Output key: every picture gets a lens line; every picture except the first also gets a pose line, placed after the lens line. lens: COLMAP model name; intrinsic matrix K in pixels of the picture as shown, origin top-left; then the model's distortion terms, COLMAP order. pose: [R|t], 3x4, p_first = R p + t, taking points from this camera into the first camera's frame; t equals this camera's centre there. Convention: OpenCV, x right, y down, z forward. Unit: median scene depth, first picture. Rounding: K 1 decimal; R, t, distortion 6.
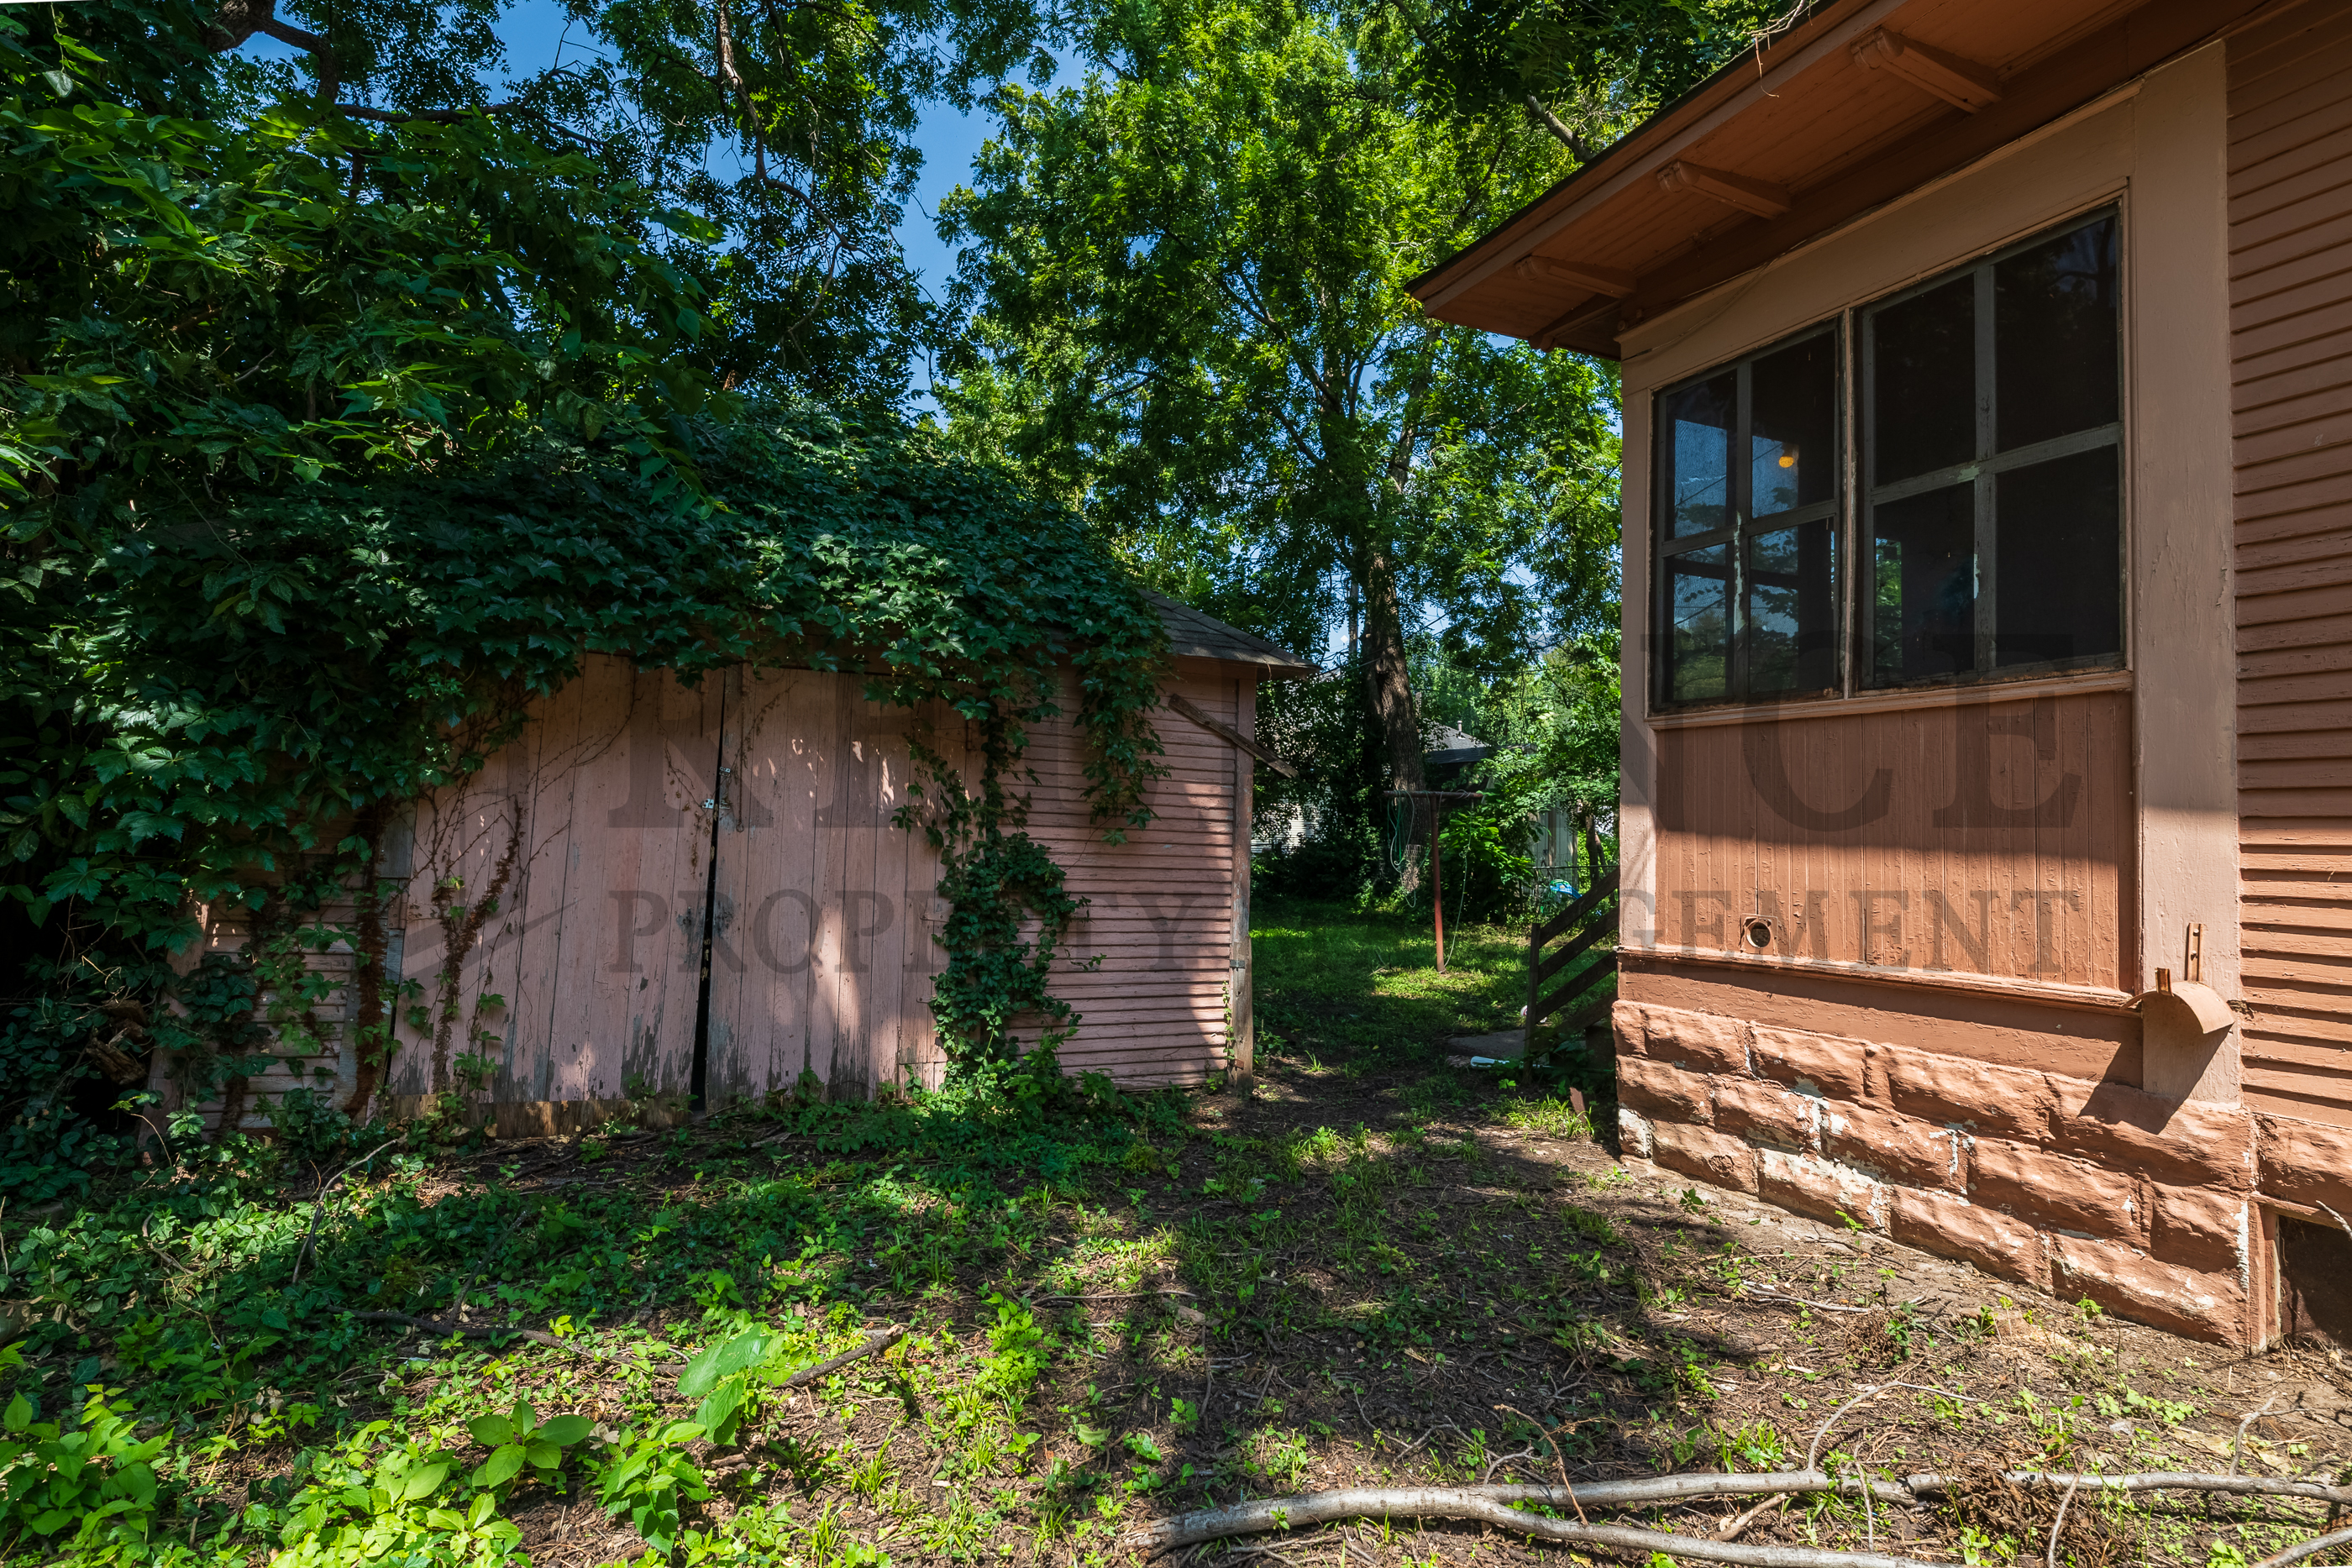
lens RADIAL K [[1127.2, 0, 1179.4], [0, 1127.2, 804.7], [0, 0, 1]] dist [0.002349, 0.000309]
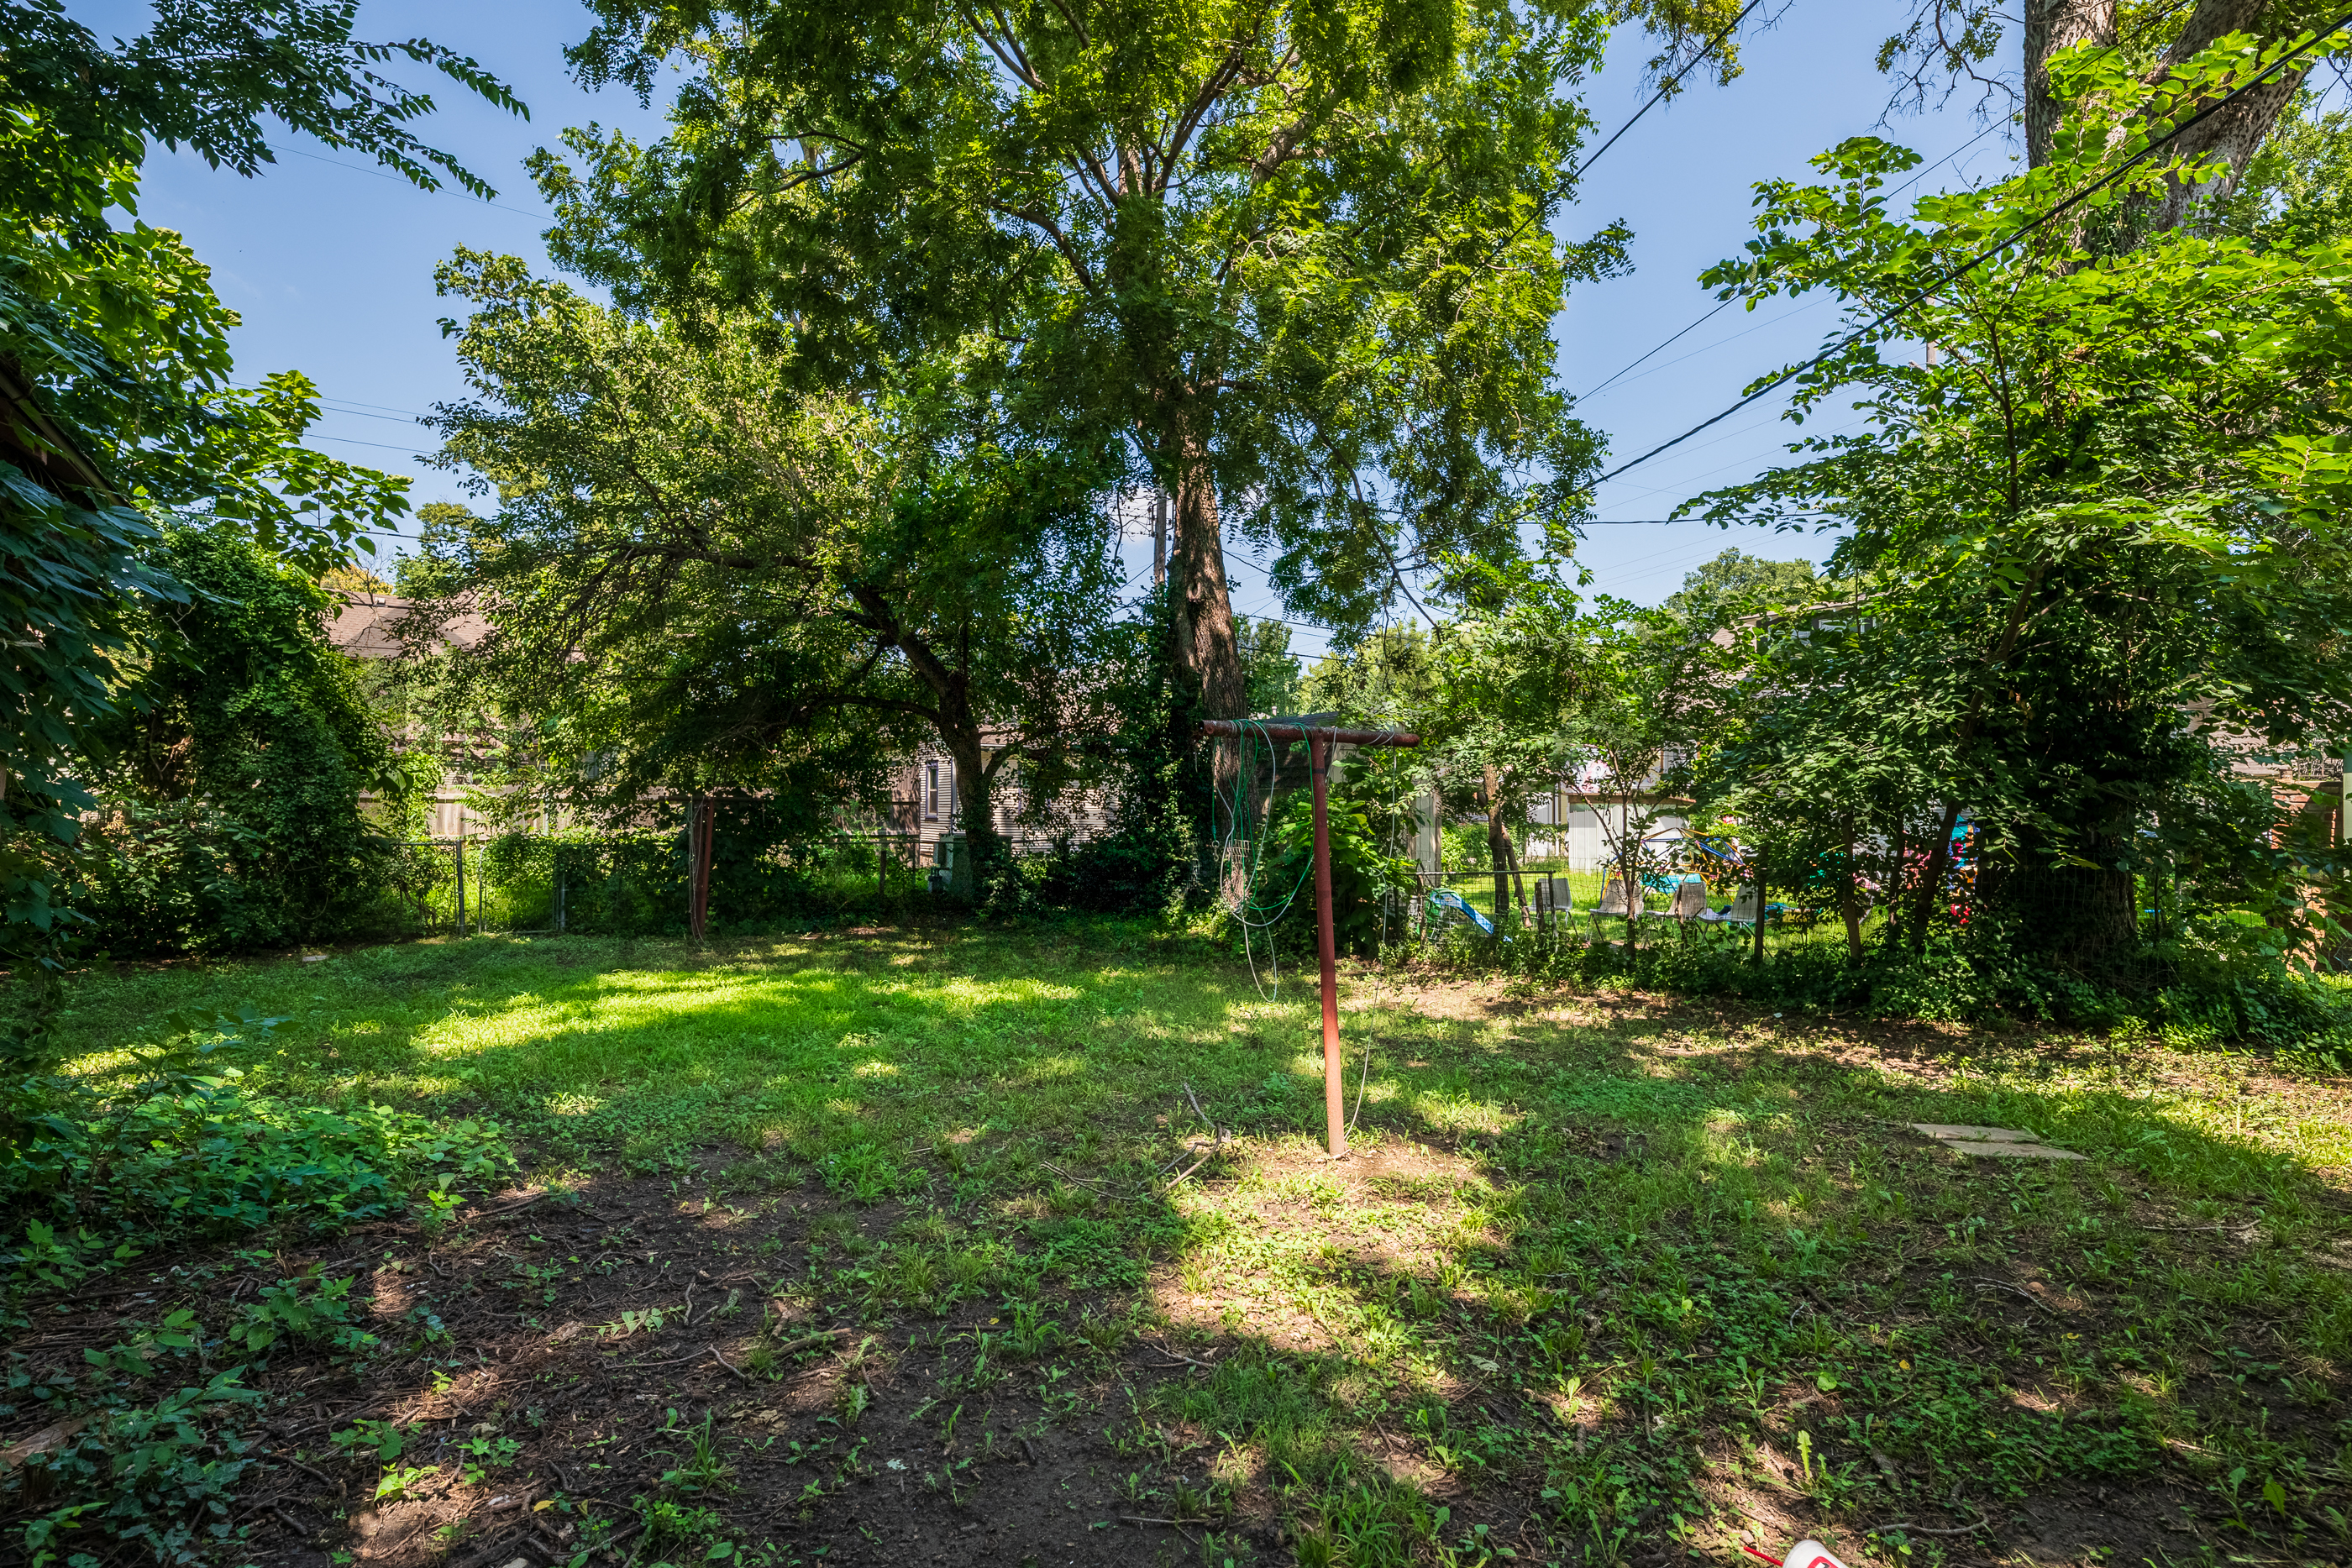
lens RADIAL K [[1127.2, 0, 1170.5], [0, 1127.2, 785.4], [0, 0, 1]] dist [0.002349, 0.000309]
pose [[0.987988, 0.002541, 0.154512, 0.053095], [-0.000568, 0.999918, -0.012809, 0.009732], [-0.154531, 0.012567, 0.987908, 0.296112]]
